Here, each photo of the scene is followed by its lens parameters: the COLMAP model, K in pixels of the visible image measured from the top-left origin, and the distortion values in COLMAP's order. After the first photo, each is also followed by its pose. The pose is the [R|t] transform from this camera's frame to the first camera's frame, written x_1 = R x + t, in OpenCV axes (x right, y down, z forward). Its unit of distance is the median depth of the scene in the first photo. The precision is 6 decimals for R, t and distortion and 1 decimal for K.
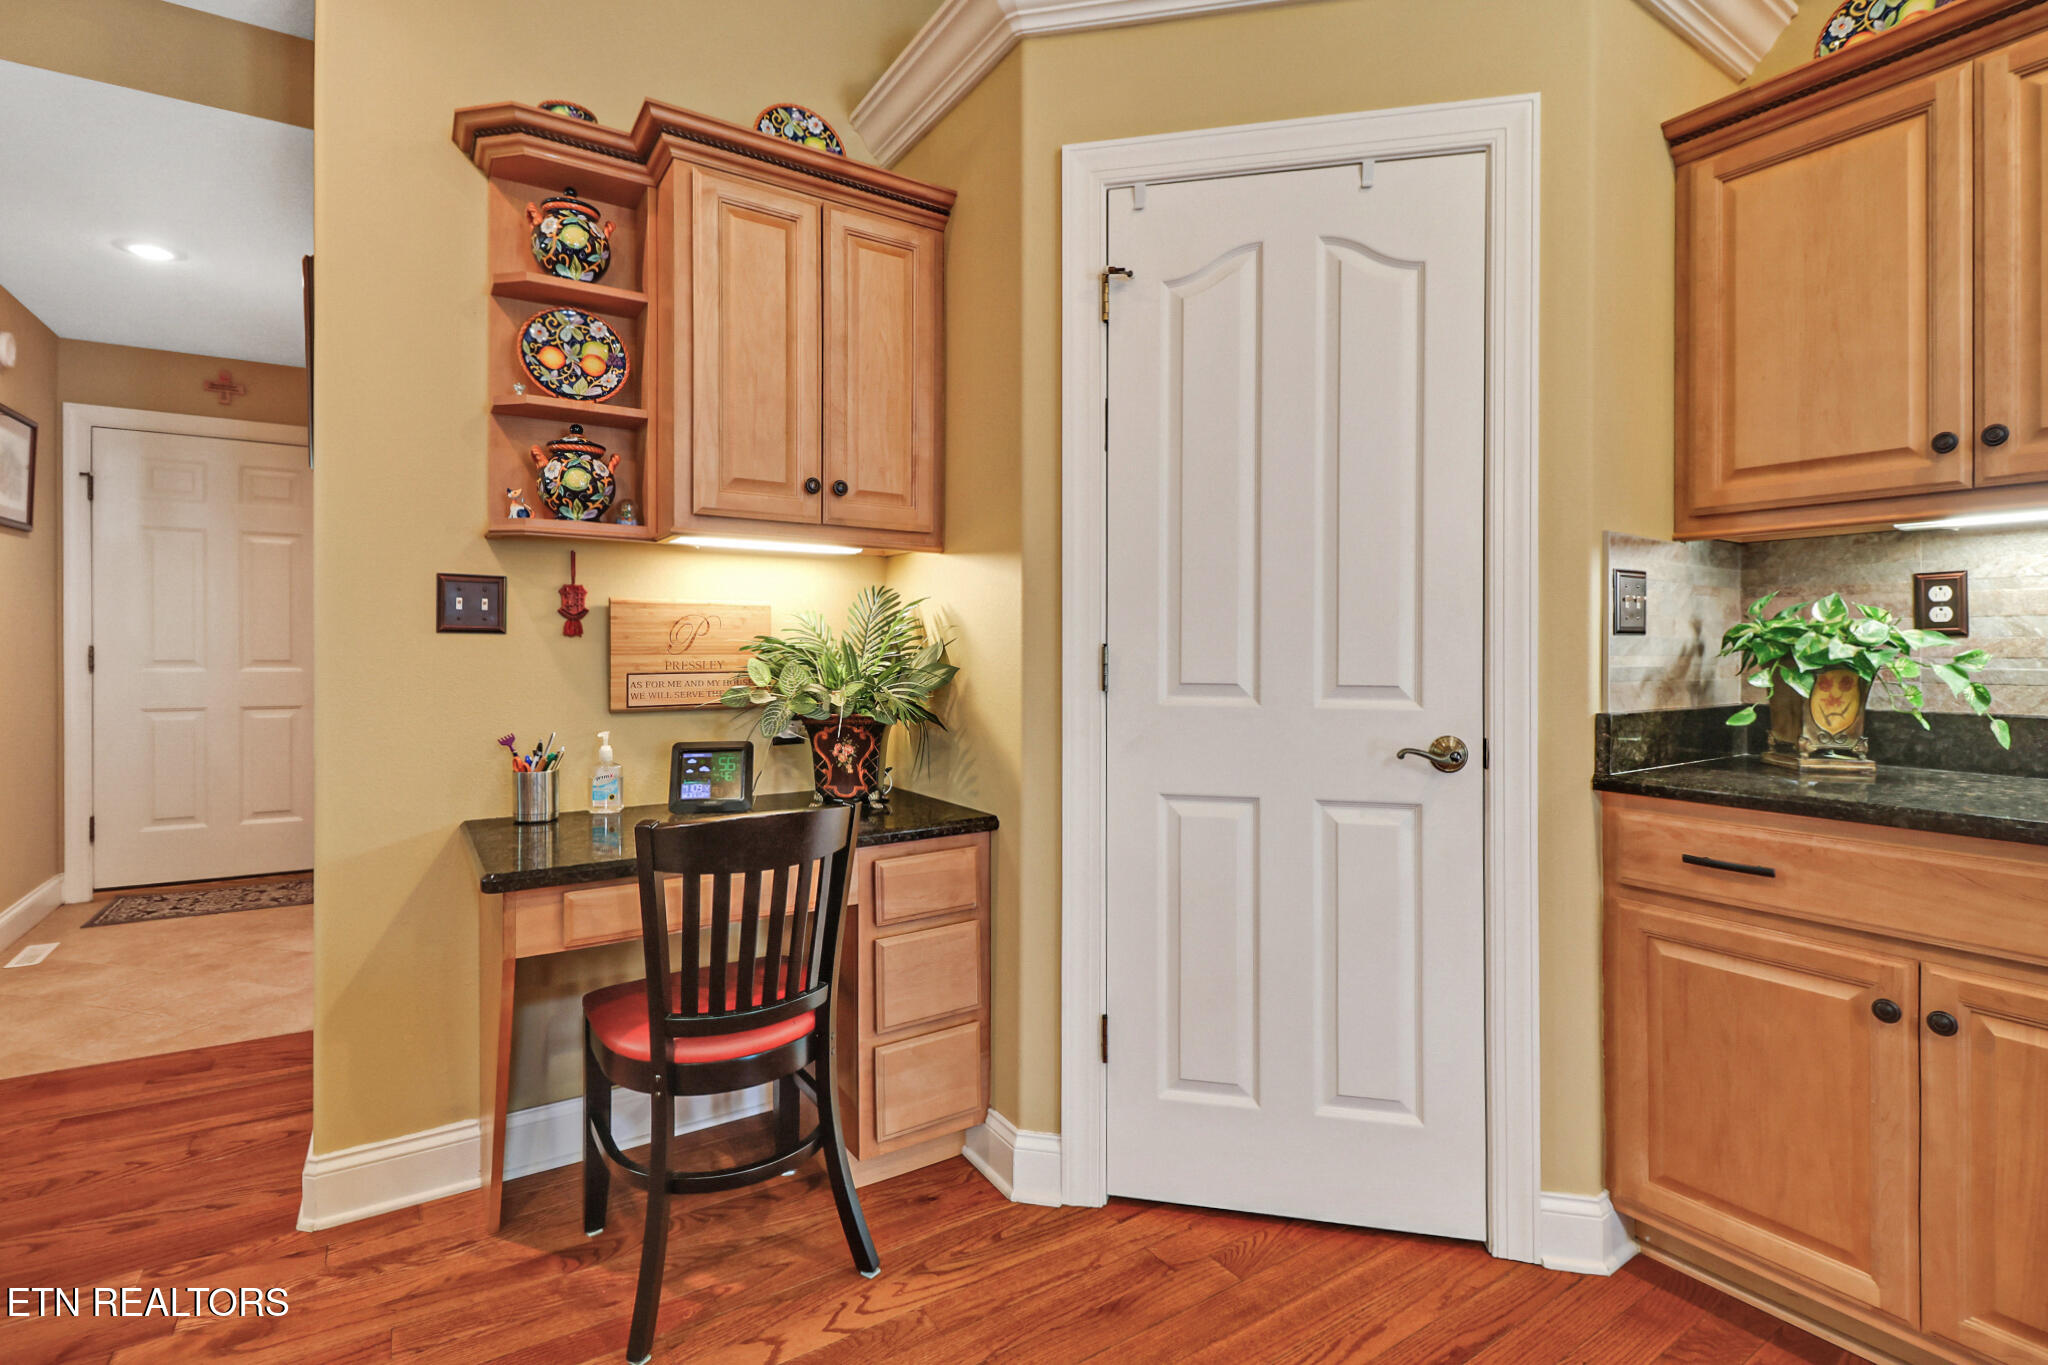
lens RADIAL K [[954.6, 0, 1020.5], [0, 954.6, 643.5], [0, 0, 1]] dist [0.001133, -0.011946]
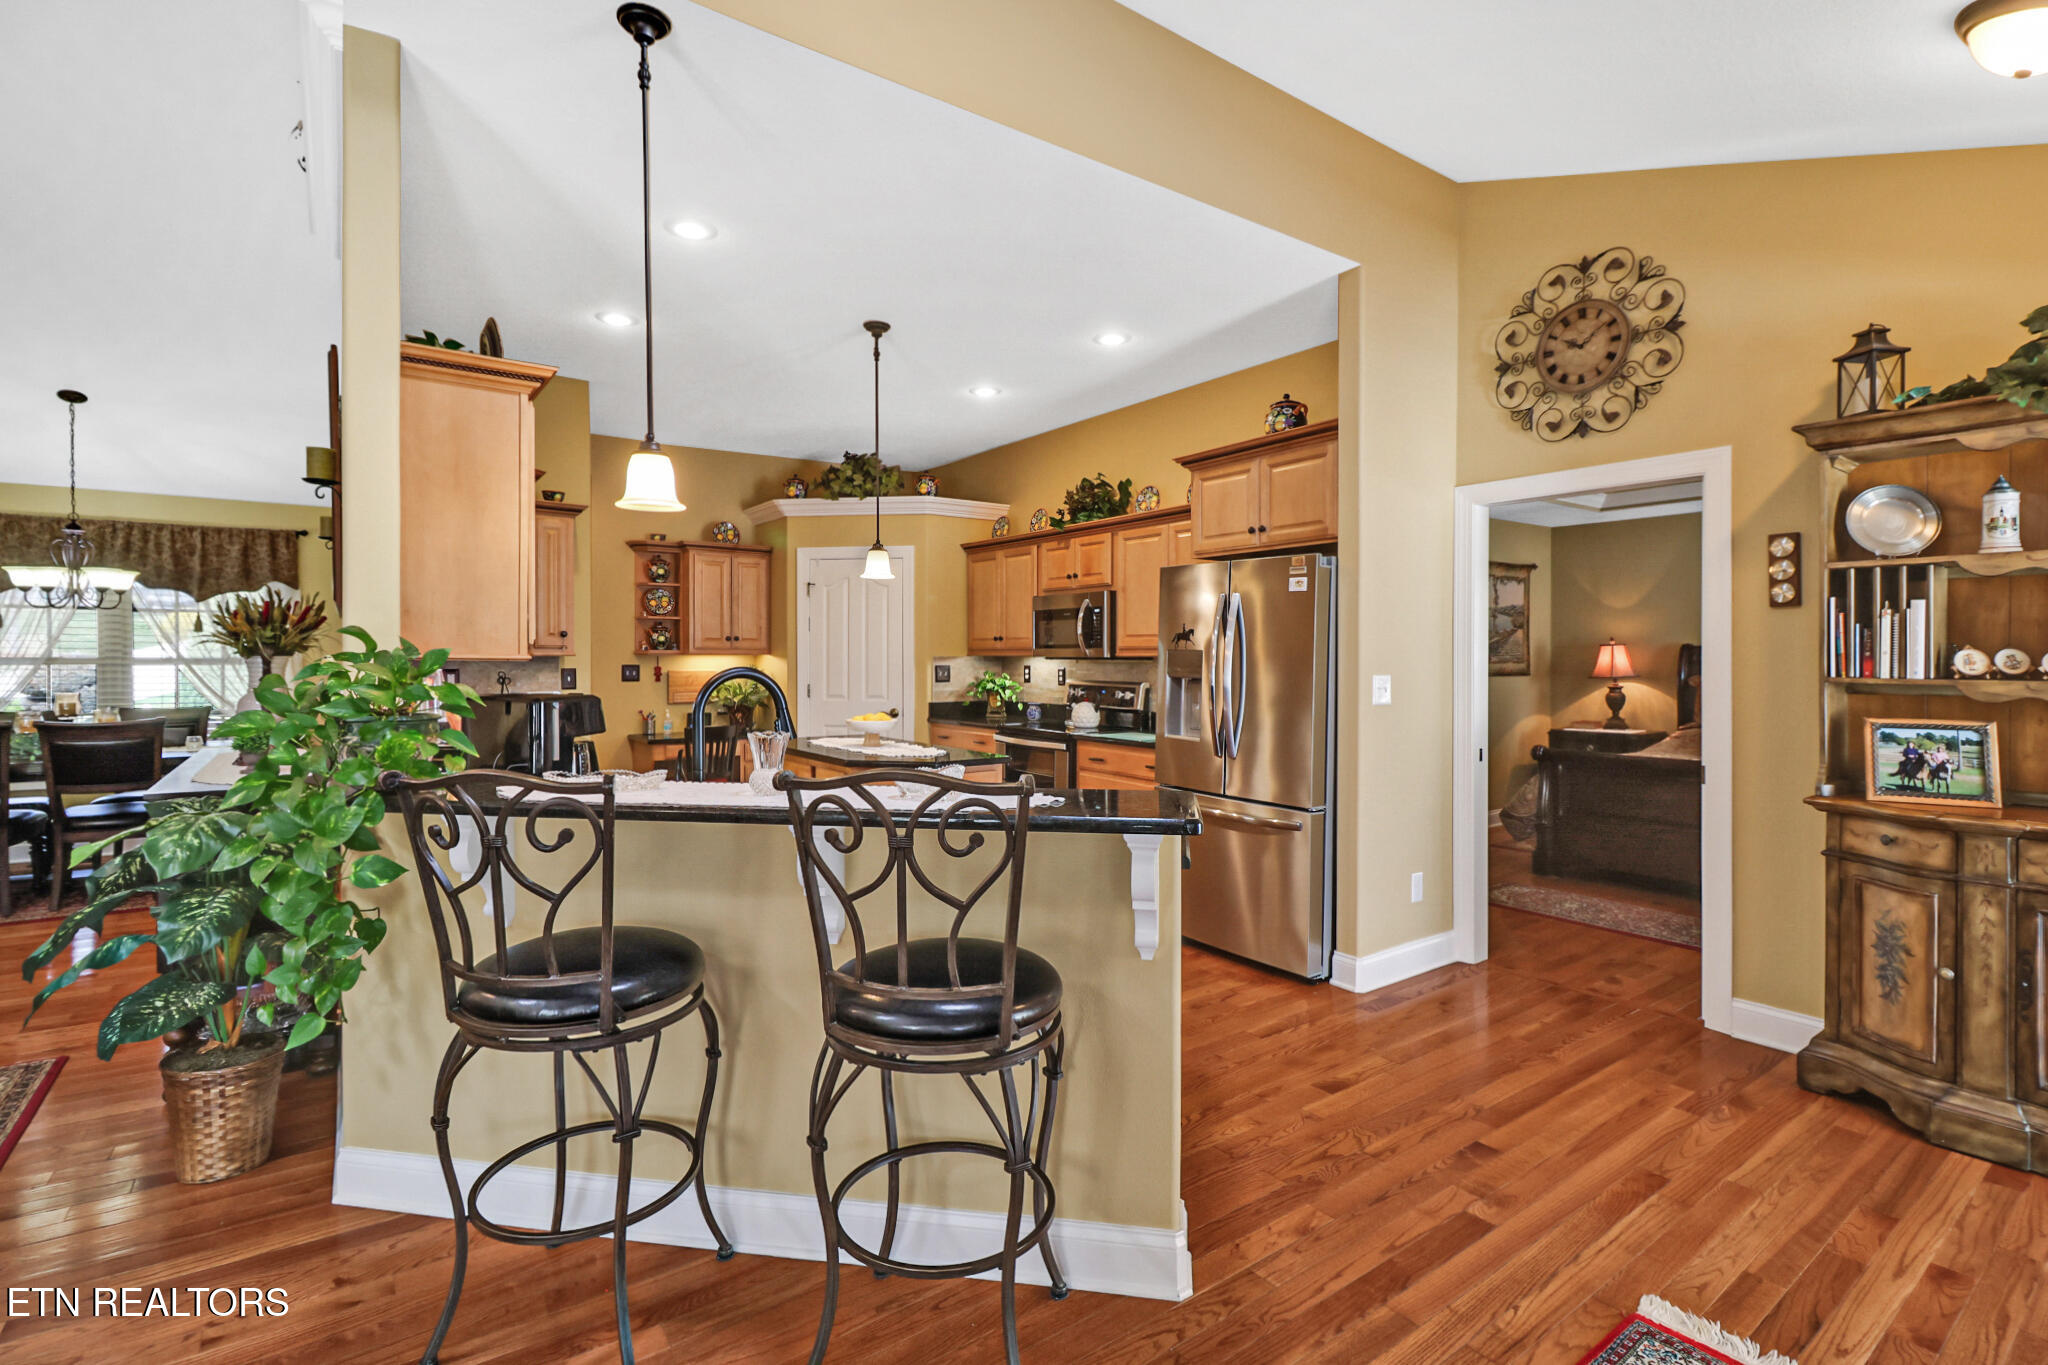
lens RADIAL K [[969.0, 0, 1031.9], [0, 969.0, 657.1], [0, 0, 1]] dist [0.013639, -0.018353]
pose [[0.998520, 0.000697, 0.054374, 0.713245], [-0.000819, 0.999997, 0.002233, -0.108037], [-0.054372, -0.002274, 0.998518, -2.664373]]
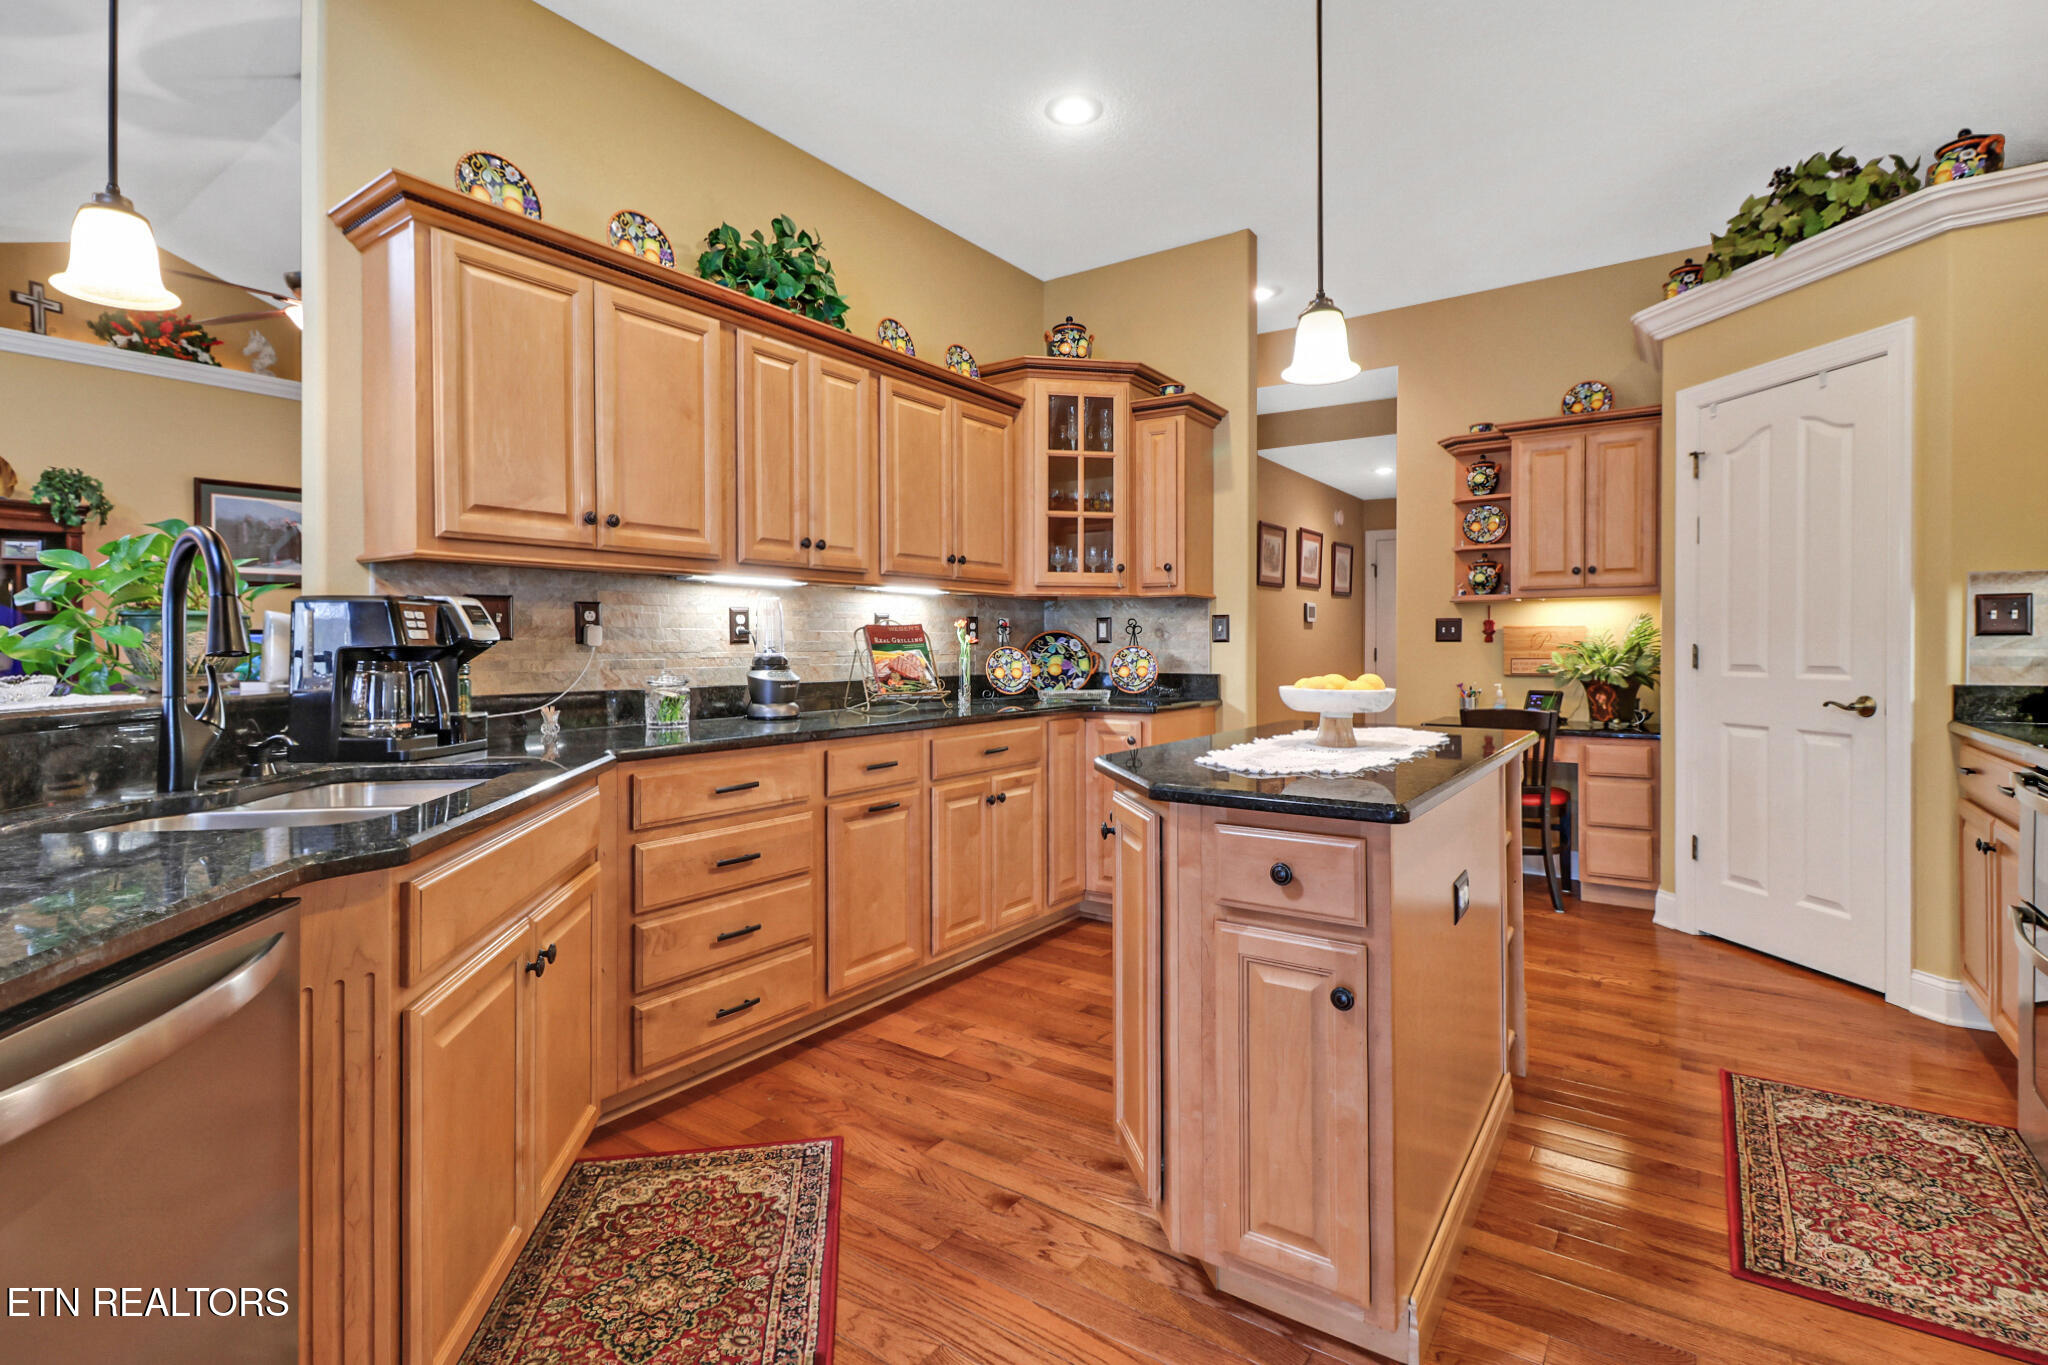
lens RADIAL K [[939.3, 0, 1024.0], [0, 939.3, 682.5], [0, 0, 1]] dist [-0.042772, 0.006287]
pose [[0.366439, 0.030282, -0.929949, 1.279561], [0.001832, 0.999445, 0.033267, 0.013402], [0.930440, -0.013894, 0.366180, -0.924909]]
